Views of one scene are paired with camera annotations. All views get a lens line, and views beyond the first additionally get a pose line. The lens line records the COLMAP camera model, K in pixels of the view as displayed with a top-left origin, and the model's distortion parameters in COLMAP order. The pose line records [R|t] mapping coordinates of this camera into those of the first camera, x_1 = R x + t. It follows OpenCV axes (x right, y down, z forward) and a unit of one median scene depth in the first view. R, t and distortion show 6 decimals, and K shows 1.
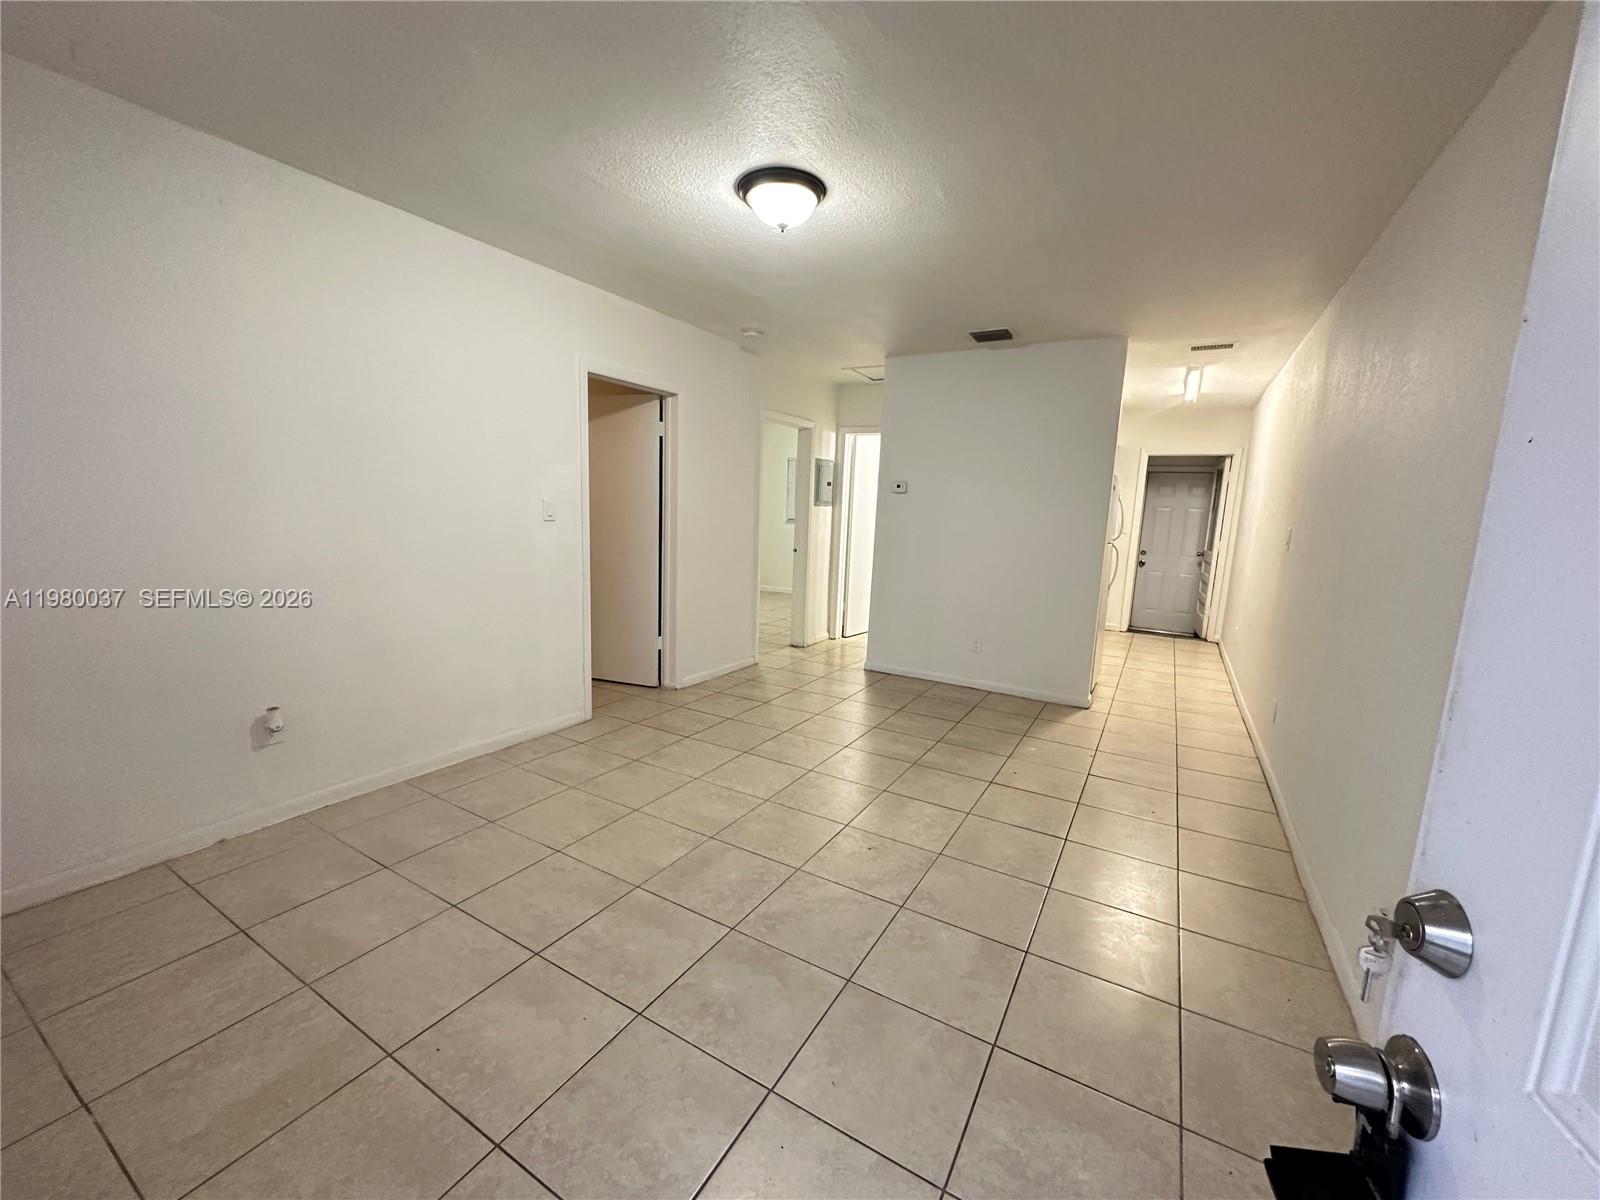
lens RADIAL K [[637.8, 0, 799.2], [0, 637.8, 606.6], [0, 0, 1]] dist [-0.003288, 0.000930]
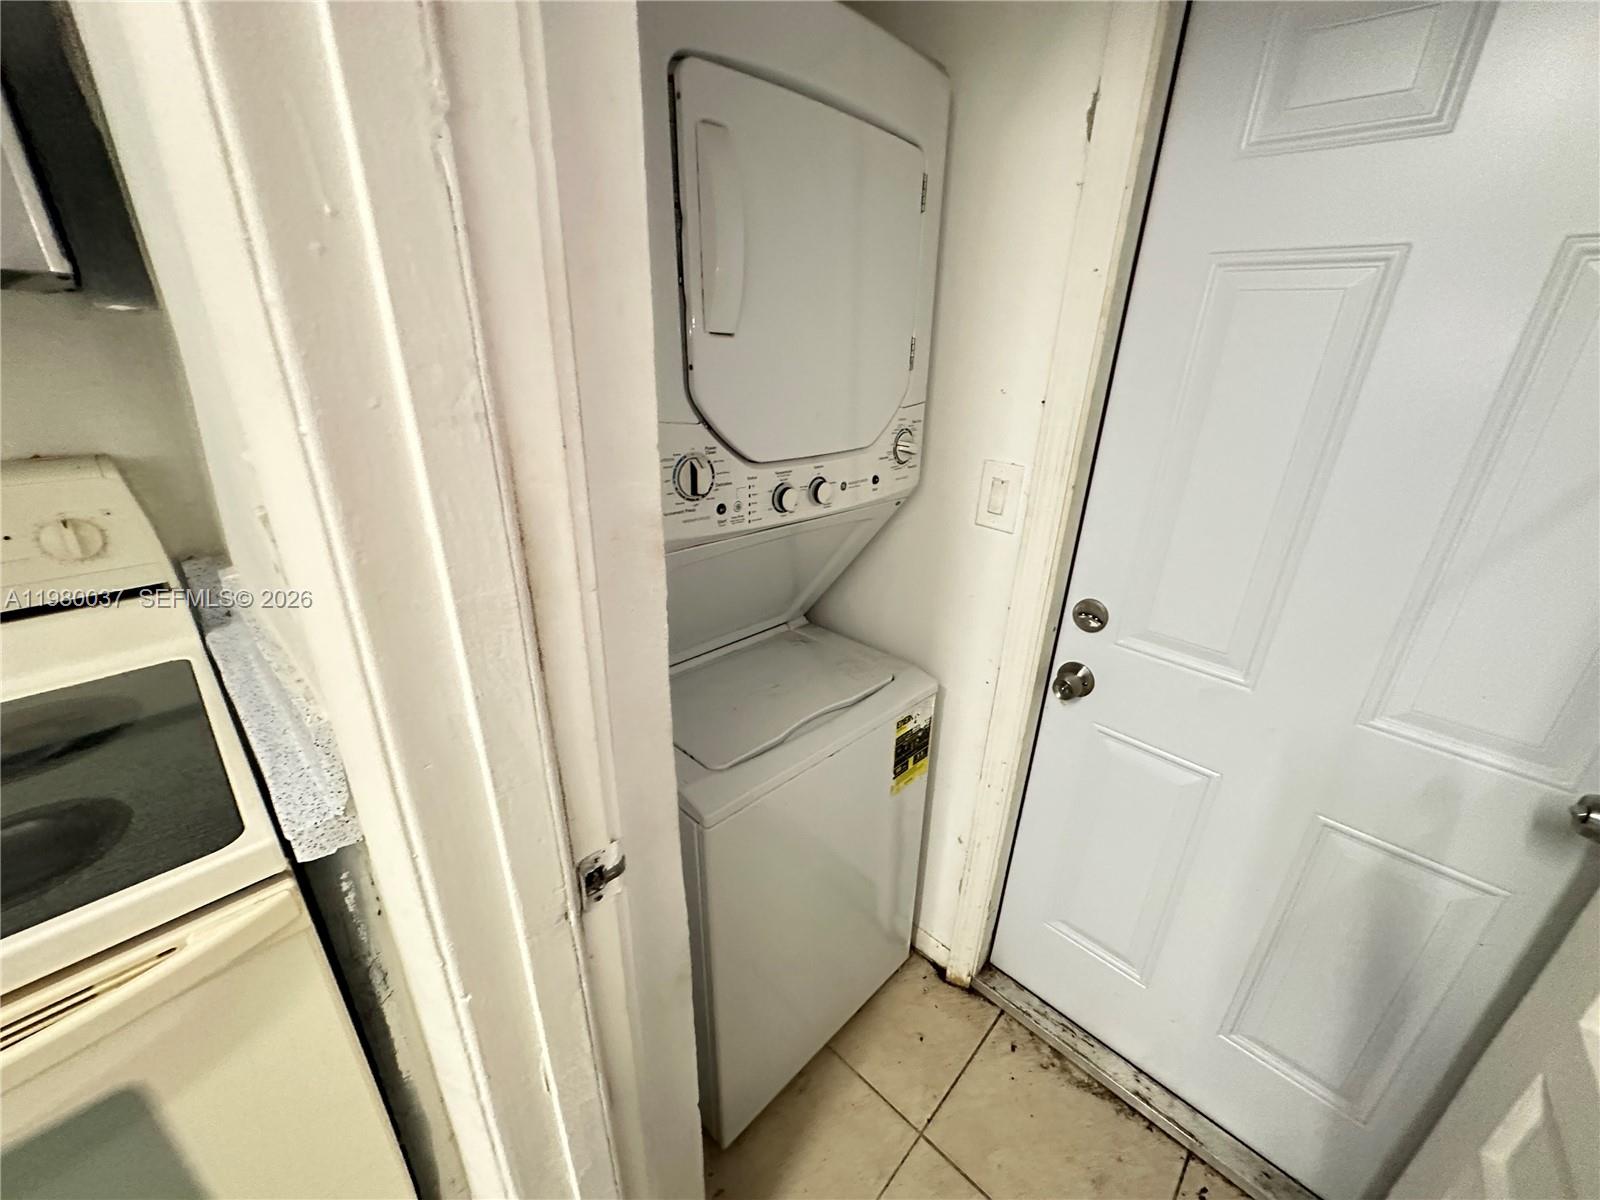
lens RADIAL K [[637.8, 0, 805.1], [0, 637.8, 606.2], [0, 0, 1]] dist [-0.003288, 0.000930]
pose [[0.974852, 0.077866, -0.208806, 1.800438], [-0.026076, 0.970391, 0.240128, -0.425633], [0.221321, -0.228644, 0.948018, 3.015657]]
